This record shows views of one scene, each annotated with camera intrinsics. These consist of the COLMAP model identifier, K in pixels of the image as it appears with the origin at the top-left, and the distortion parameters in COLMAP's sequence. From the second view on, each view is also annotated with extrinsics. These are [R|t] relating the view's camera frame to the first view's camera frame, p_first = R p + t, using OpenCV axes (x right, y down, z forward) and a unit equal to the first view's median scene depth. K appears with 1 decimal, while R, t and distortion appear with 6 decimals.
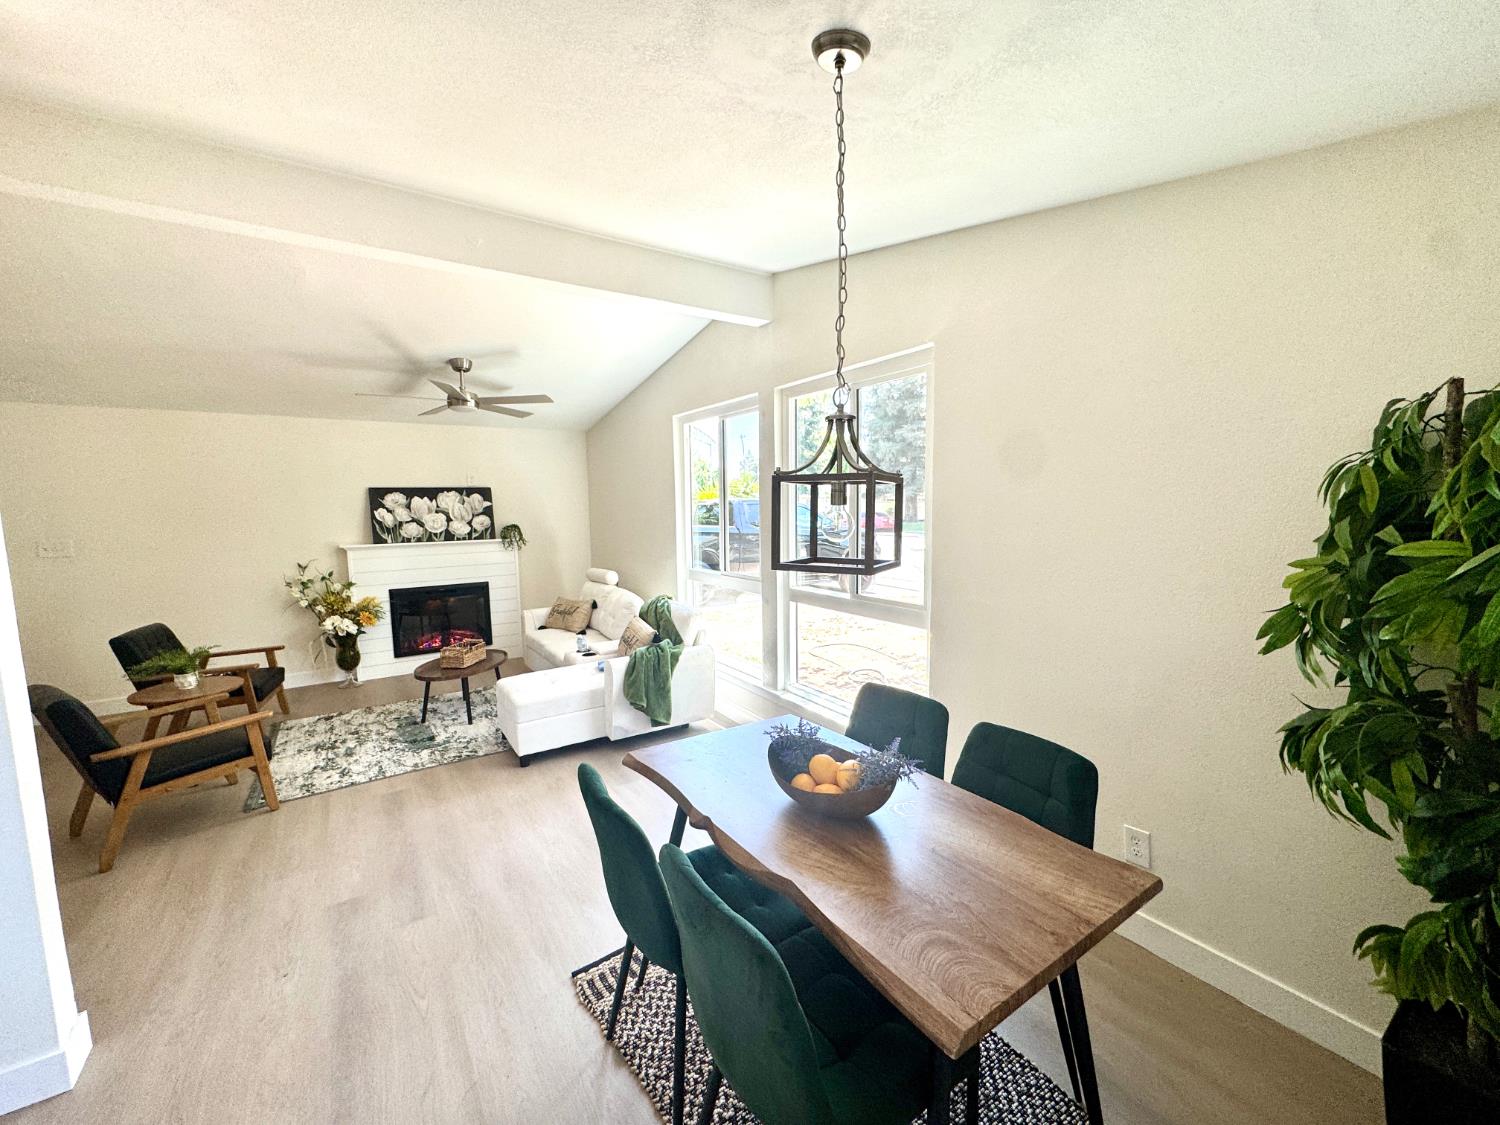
lens RADIAL K [[600.9, 0, 747.8], [0, 600.9, 564.5], [0, 0, 1]] dist [-0.001245, 0.000261]
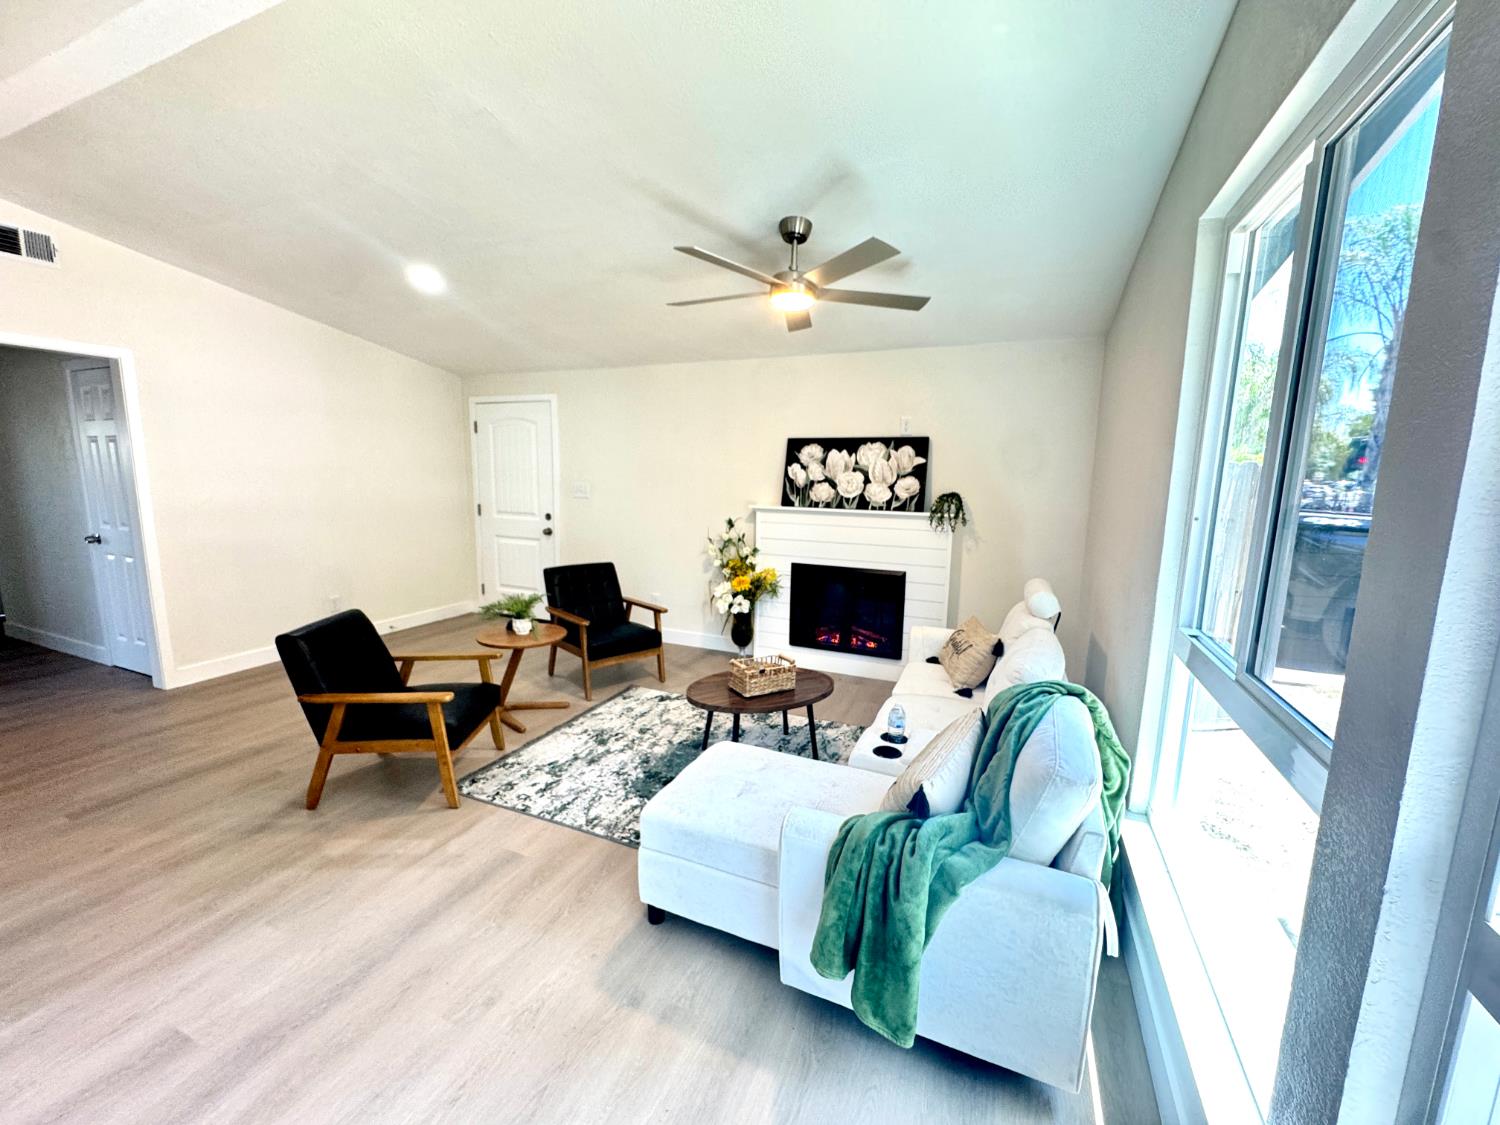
lens RADIAL K [[600.9, 0, 747.8], [0, 600.9, 564.5], [0, 0, 1]] dist [-0.001245, 0.000261]
pose [[0.534997, 0.153028, -0.830879, 0.057569], [-0.110510, 0.987685, 0.110751, -0.040749], [0.837595, 0.032570, 0.545320, 0.499369]]
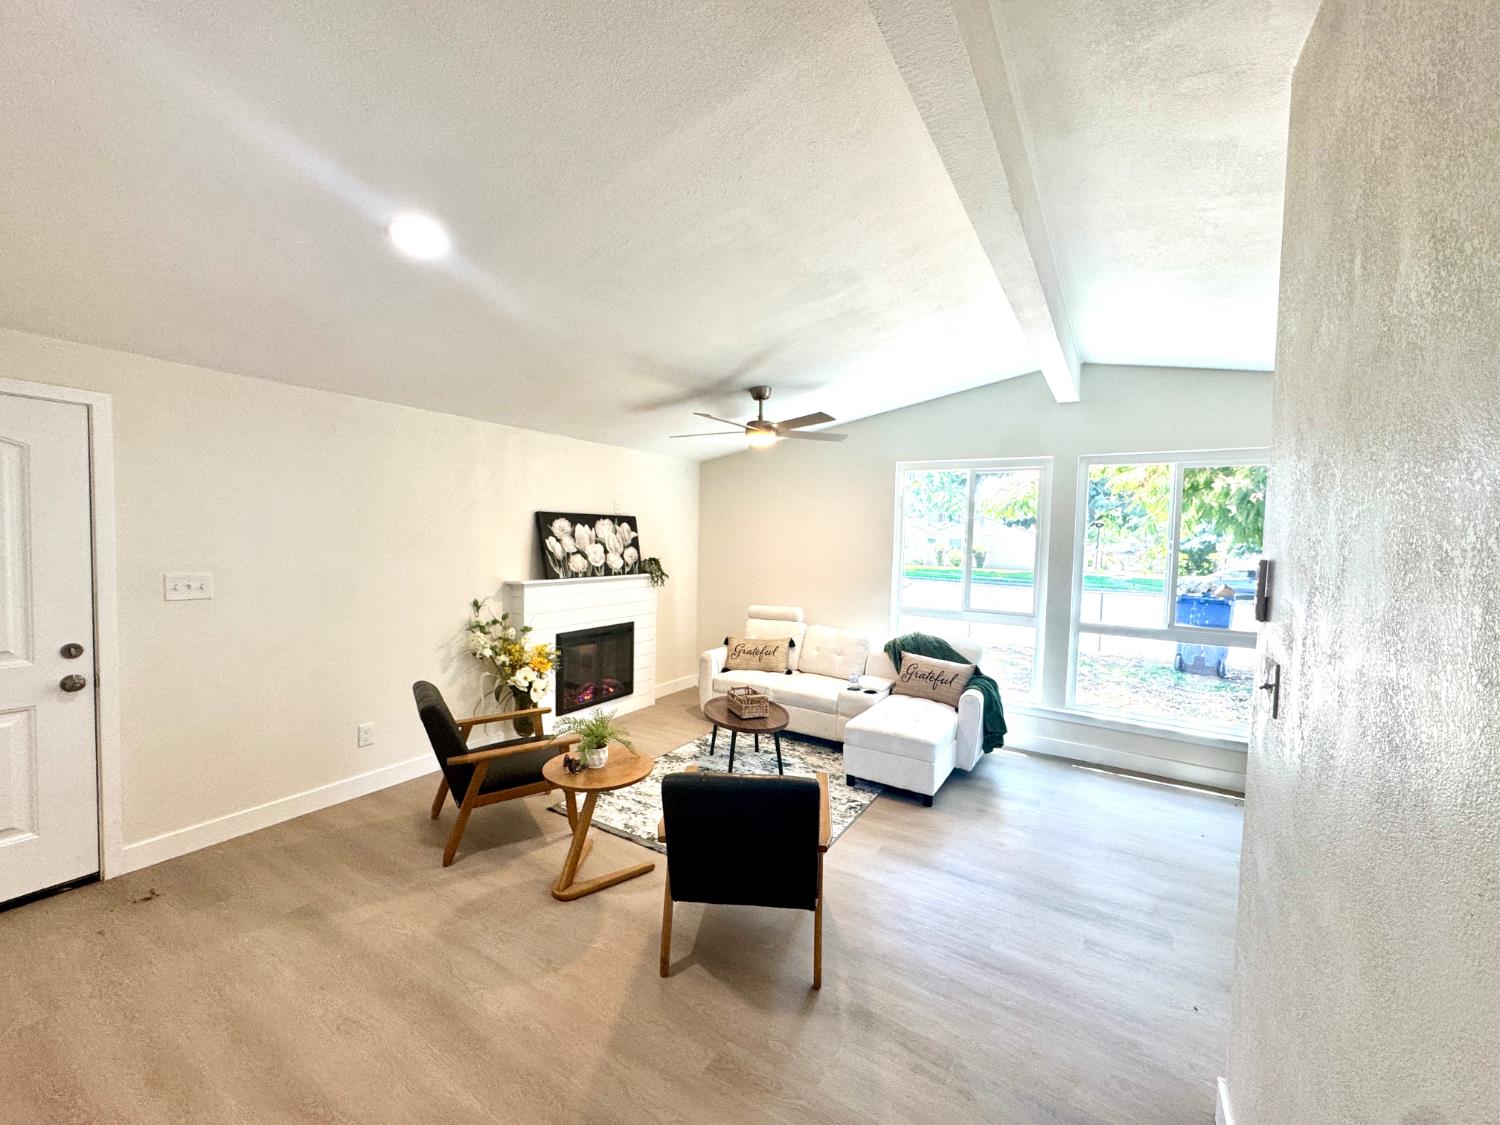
lens RADIAL K [[600.9, 0, 747.8], [0, 600.9, 564.5], [0, 0, 1]] dist [-0.001245, 0.000261]
pose [[0.911262, 0.015706, 0.411527, -0.700401], [0.005911, 0.998671, -0.051204, -0.010299], [-0.411784, 0.049093, 0.909958, 0.128455]]
